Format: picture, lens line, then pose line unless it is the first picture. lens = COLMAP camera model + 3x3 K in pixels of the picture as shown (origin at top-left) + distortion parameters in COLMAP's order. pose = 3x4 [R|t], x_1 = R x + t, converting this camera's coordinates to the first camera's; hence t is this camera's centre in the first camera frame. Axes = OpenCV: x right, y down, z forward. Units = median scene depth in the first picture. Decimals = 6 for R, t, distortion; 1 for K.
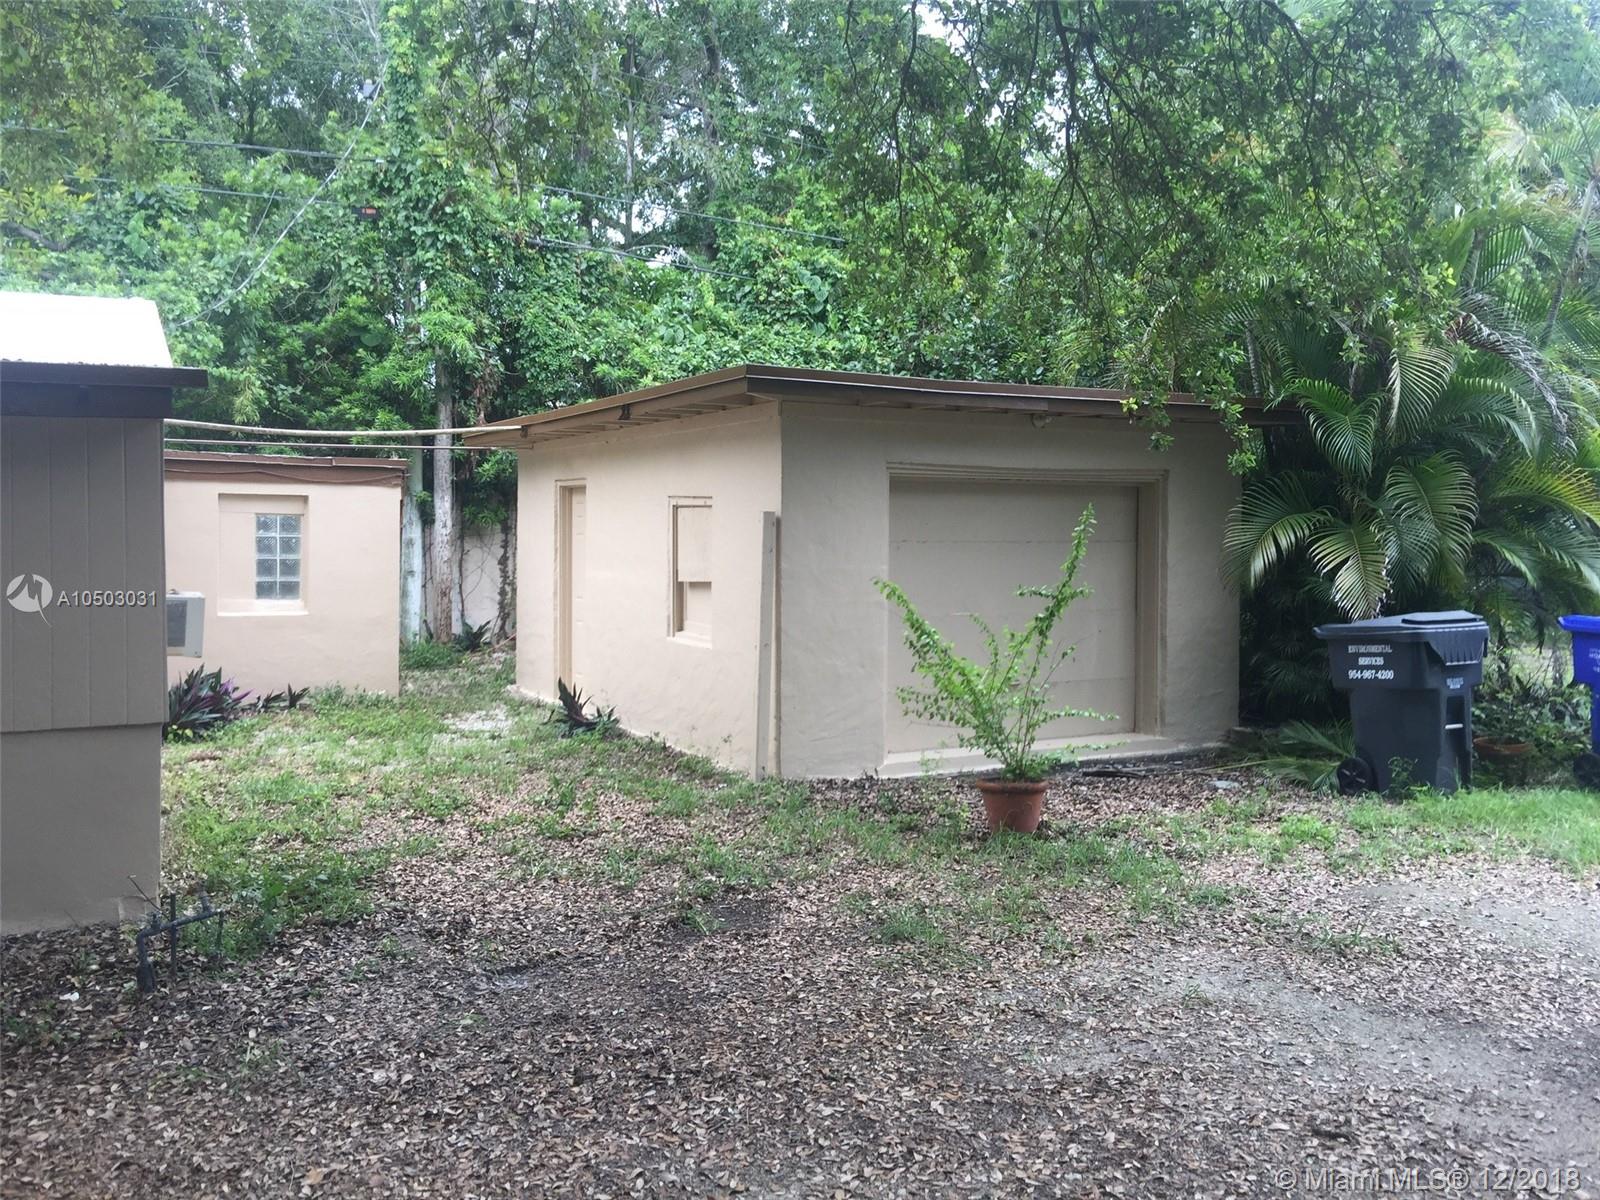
lens RADIAL K [[1372.8, 0, 801.9], [0, 1372.8, 551.4], [0, 0, 1]] dist [0.058322, -0.111180]
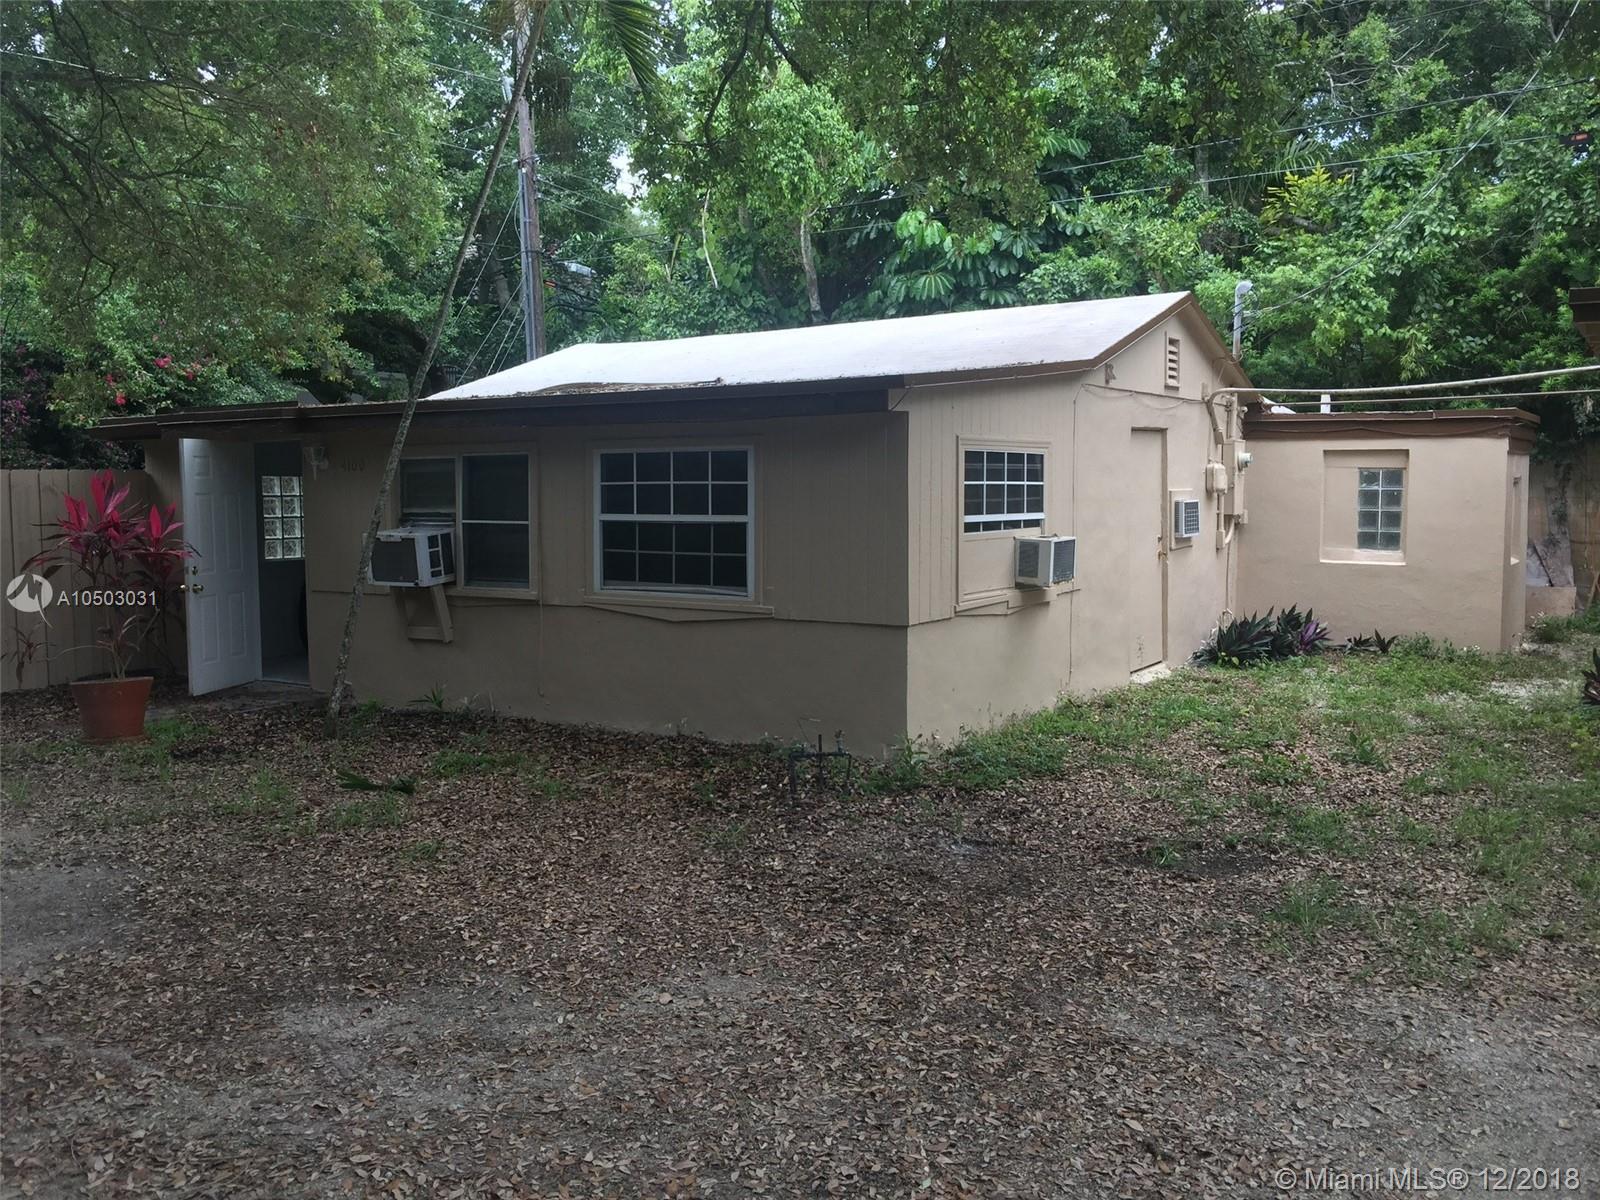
lens RADIAL K [[1347.8, 0, 792.6], [0, 1347.8, 591.7], [0, 0, 1]] dist [0.057712, -0.081015]
pose [[0.481982, 0.065725, -0.873712, 0.312913], [-0.005928, 0.997404, 0.071759, -0.004827], [0.876161, -0.029408, 0.481121, 0.109082]]
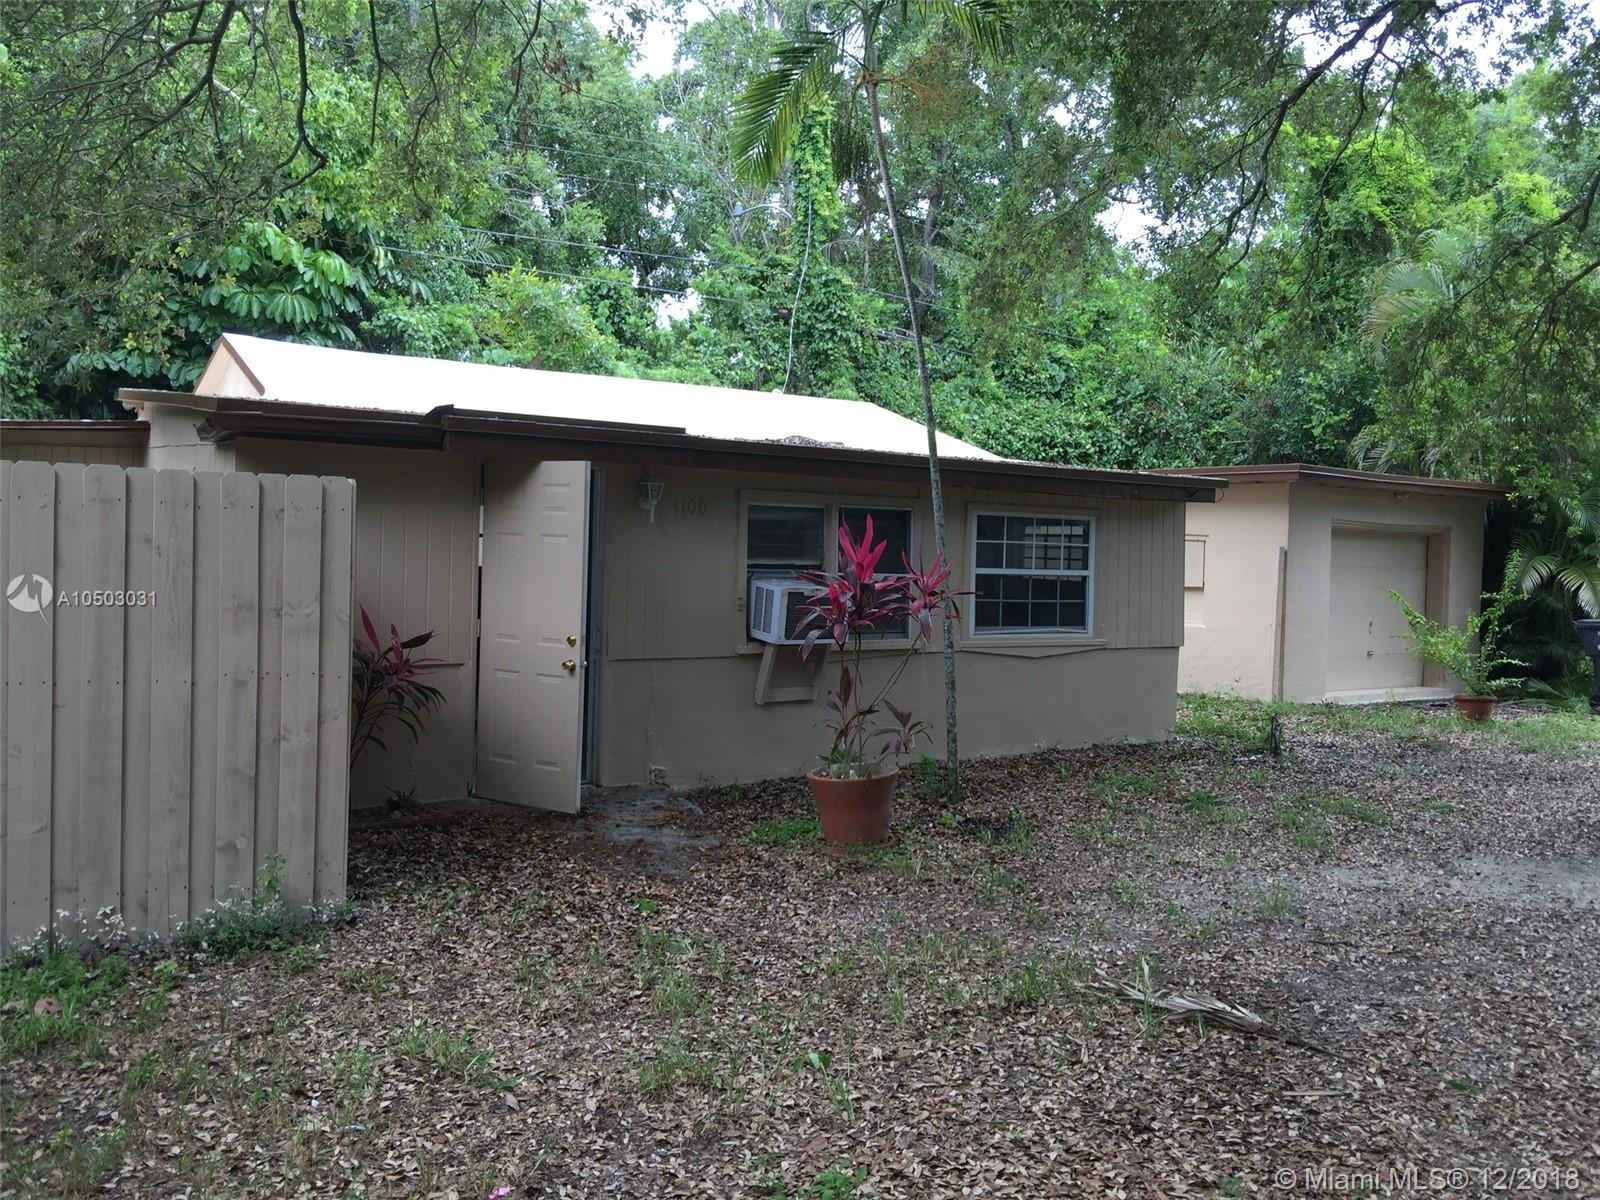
lens RADIAL K [[1347.8, 0, 792.6], [0, 1347.8, 591.7], [0, 0, 1]] dist [0.057712, -0.081015]
pose [[0.992484, 0.025480, 0.119697, -0.570523], [-0.027987, 0.999422, 0.019317, 0.007741], [-0.119135, -0.022522, 0.992623, -0.423293]]
